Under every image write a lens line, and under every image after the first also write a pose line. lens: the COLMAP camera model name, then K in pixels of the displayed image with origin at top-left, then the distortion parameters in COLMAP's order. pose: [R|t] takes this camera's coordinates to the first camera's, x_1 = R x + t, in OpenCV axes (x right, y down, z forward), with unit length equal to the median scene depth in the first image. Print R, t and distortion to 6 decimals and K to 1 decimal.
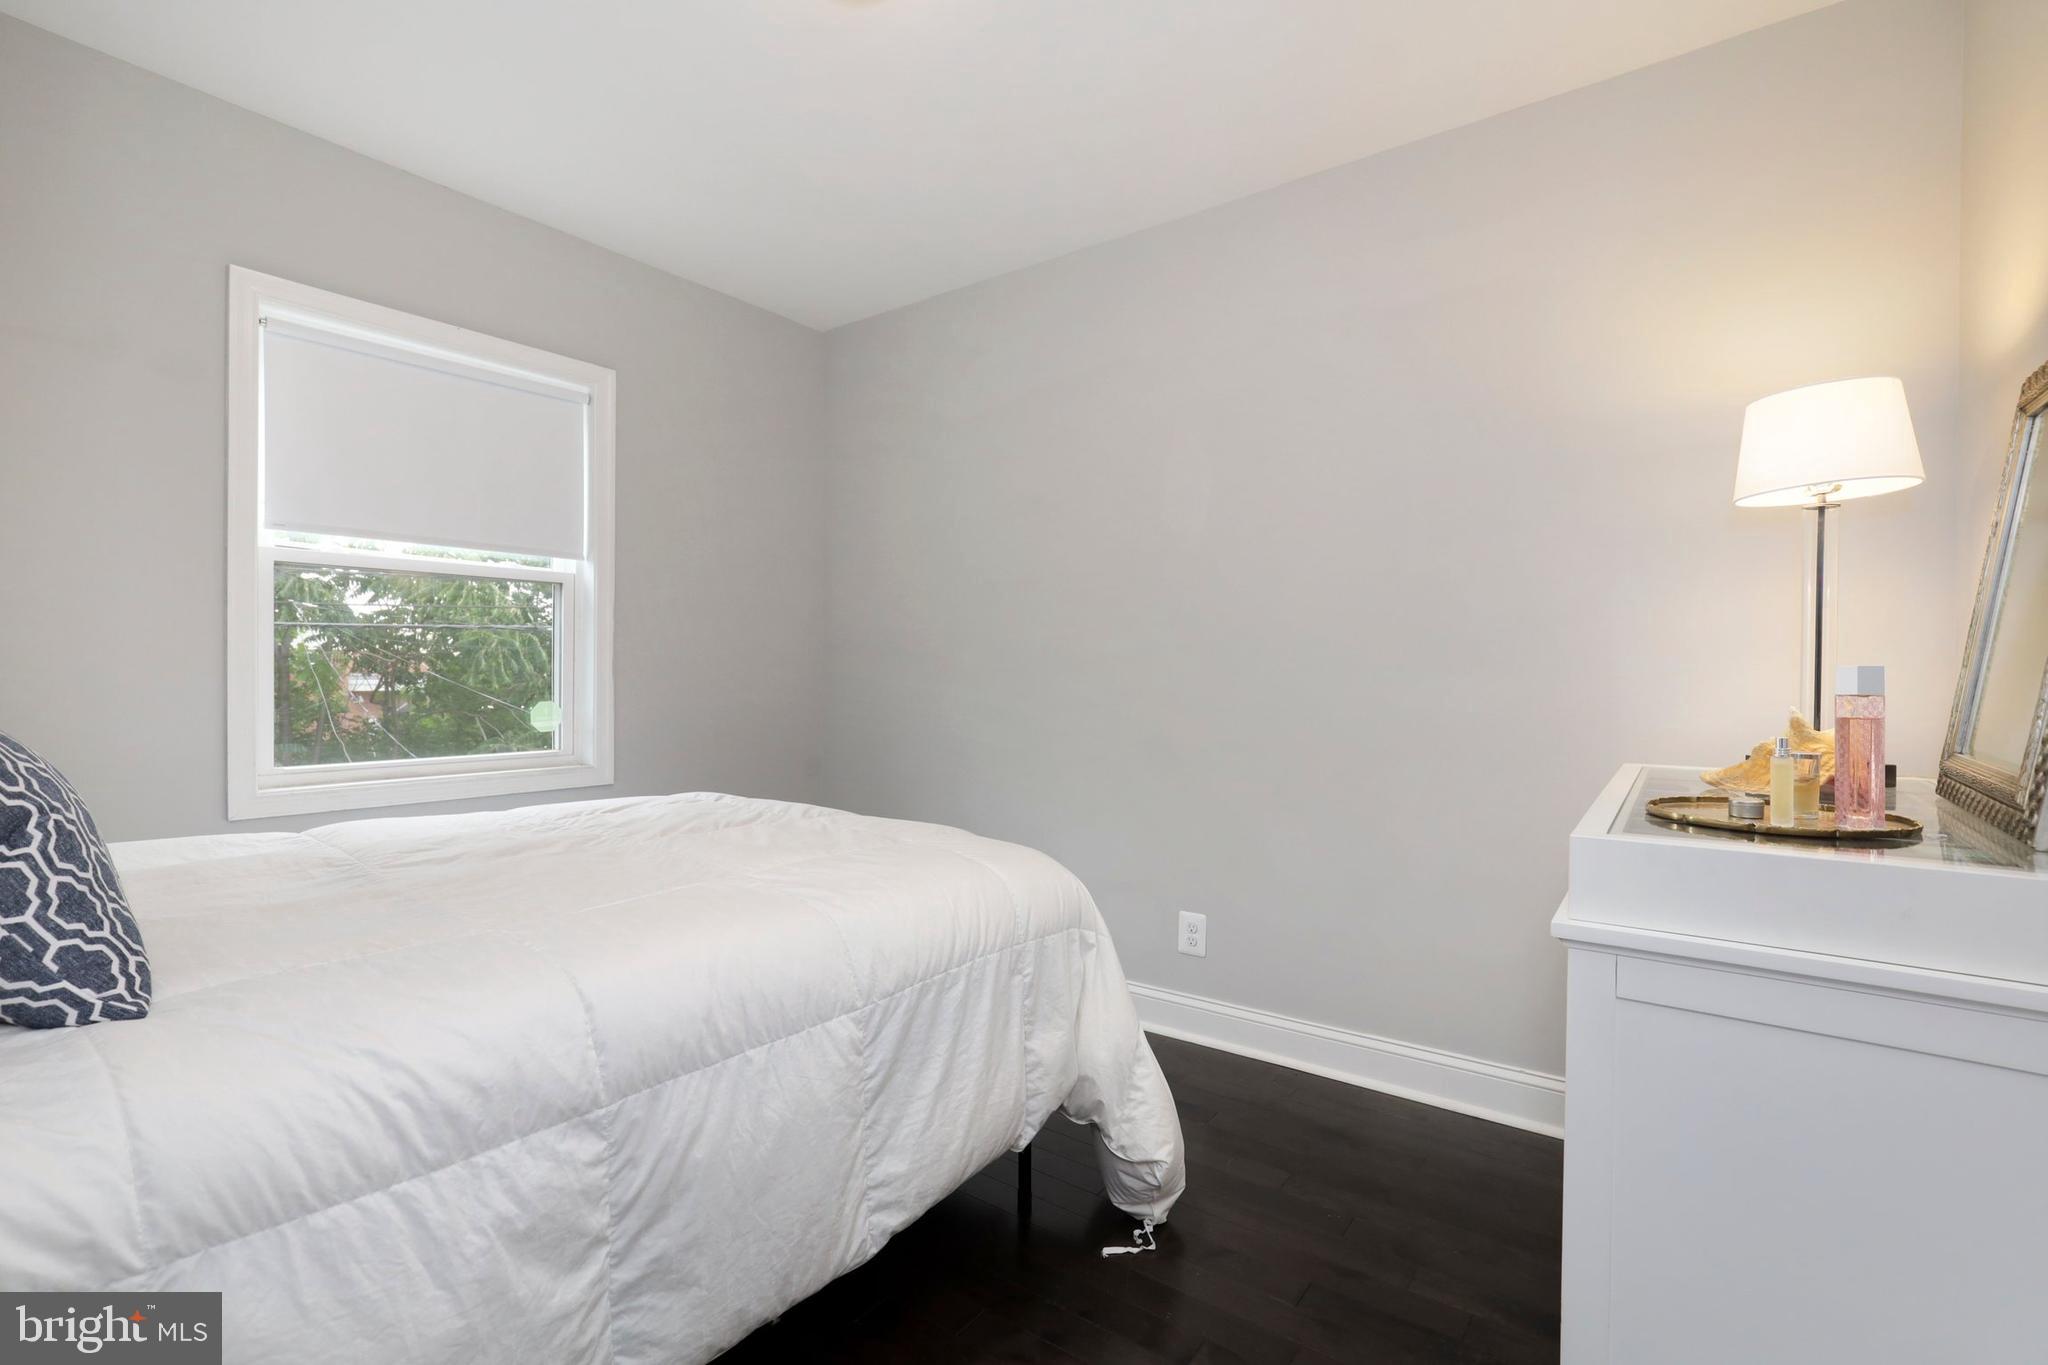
lens RADIAL K [[925.9, 0, 1014.8], [0, 925.9, 684.8], [0, 0, 1]] dist [-0.017903, 0.007876]
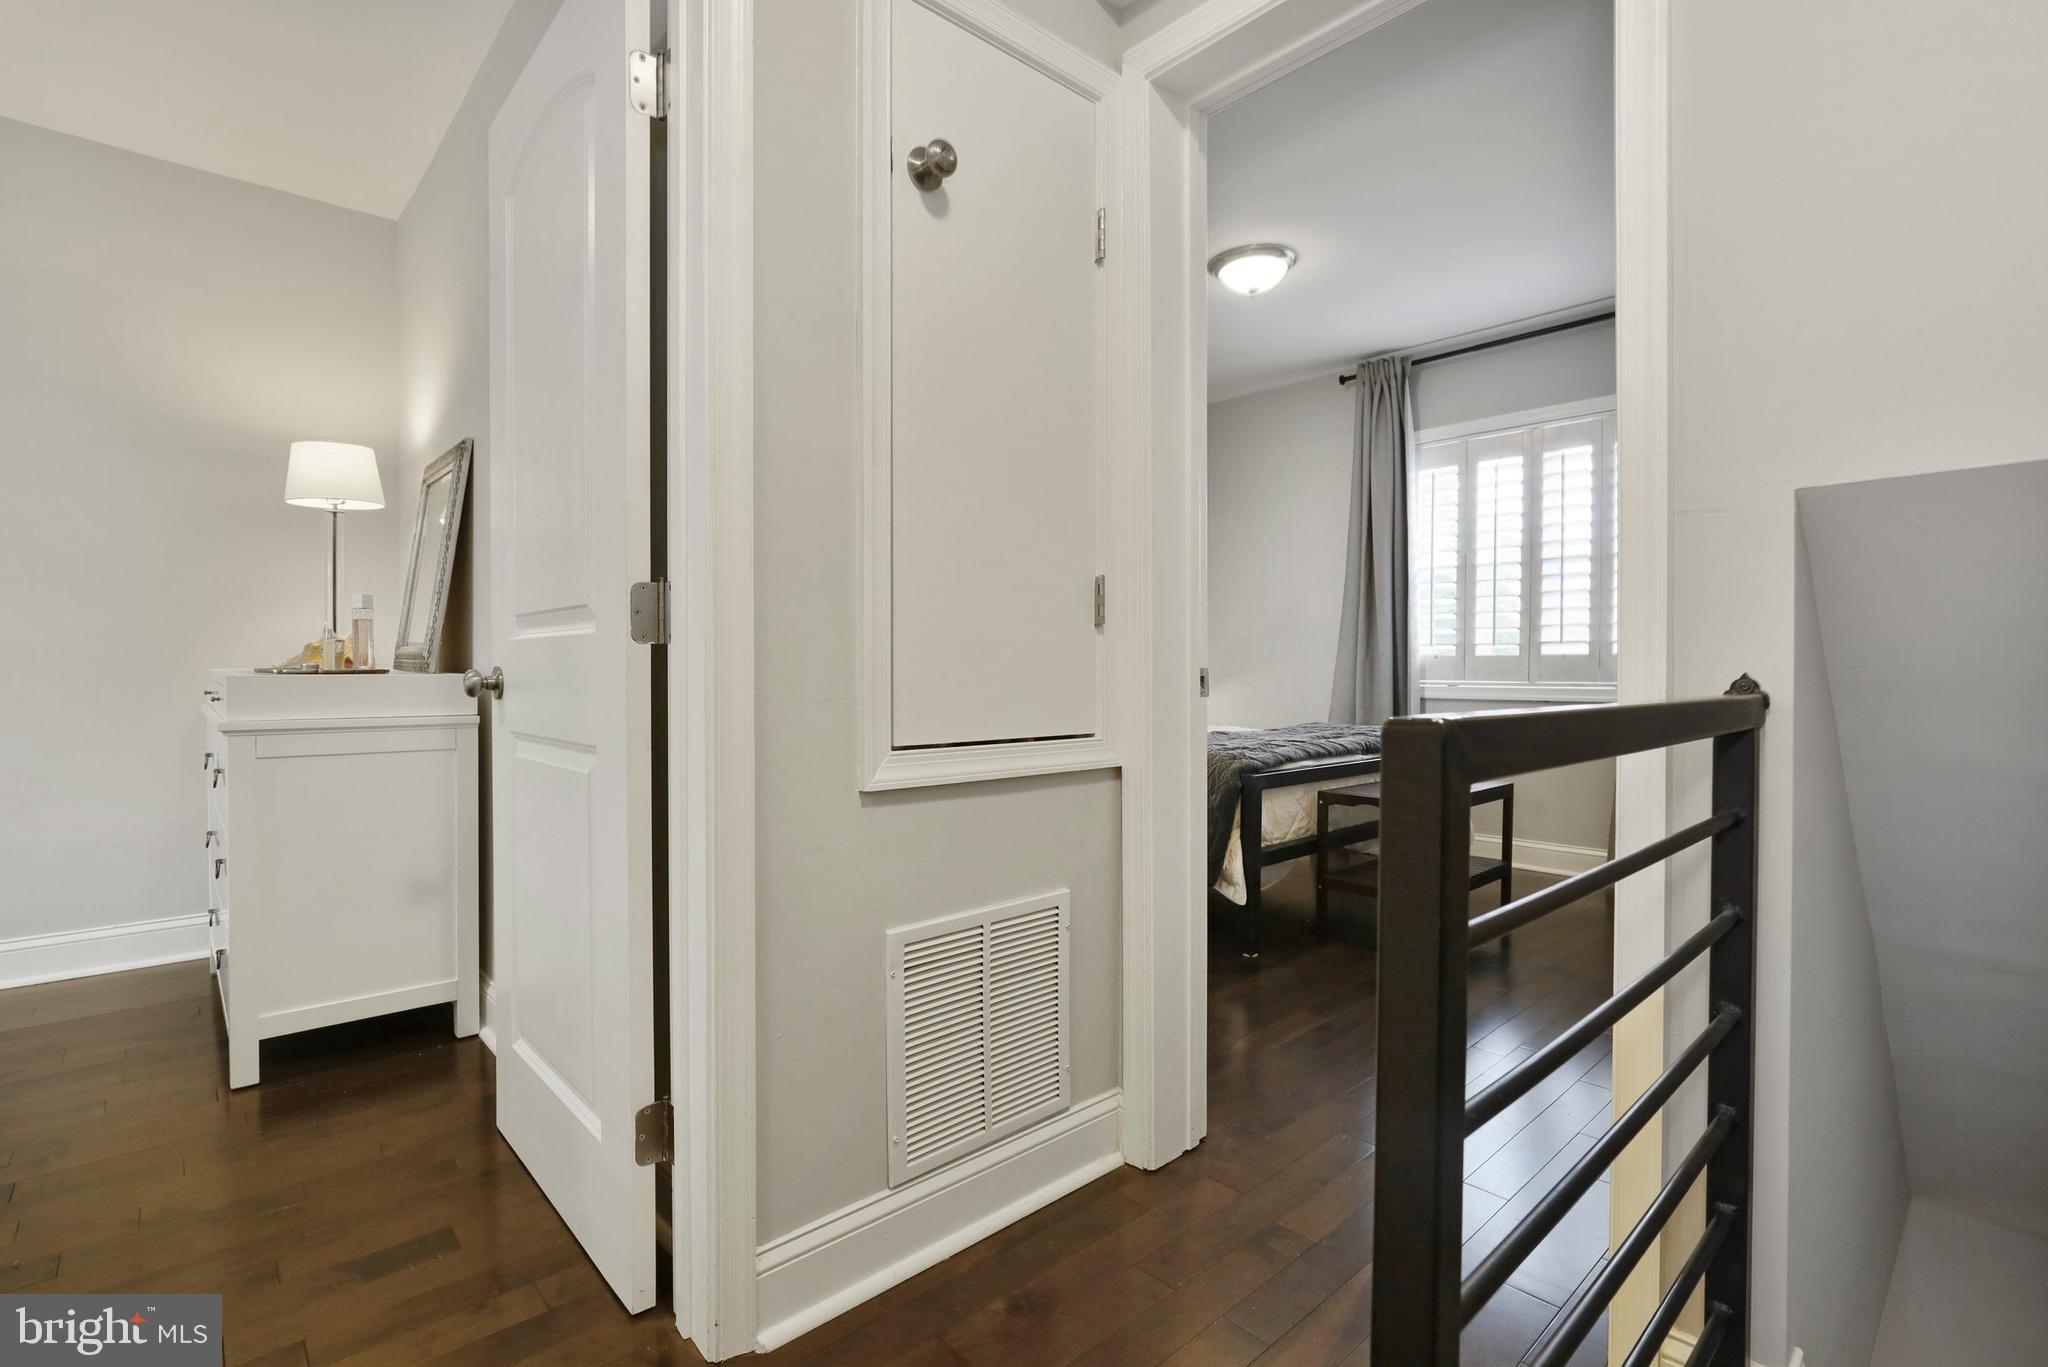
lens RADIAL K [[925.9, 0, 1017.2], [0, 925.9, 680.7], [0, 0, 1]] dist [-0.017903, 0.007876]
pose [[0.180307, -0.016187, 0.983477, -0.713686], [0.006480, 0.999862, 0.015269, 0.127416], [-0.983589, 0.003620, 0.180387, -0.690430]]
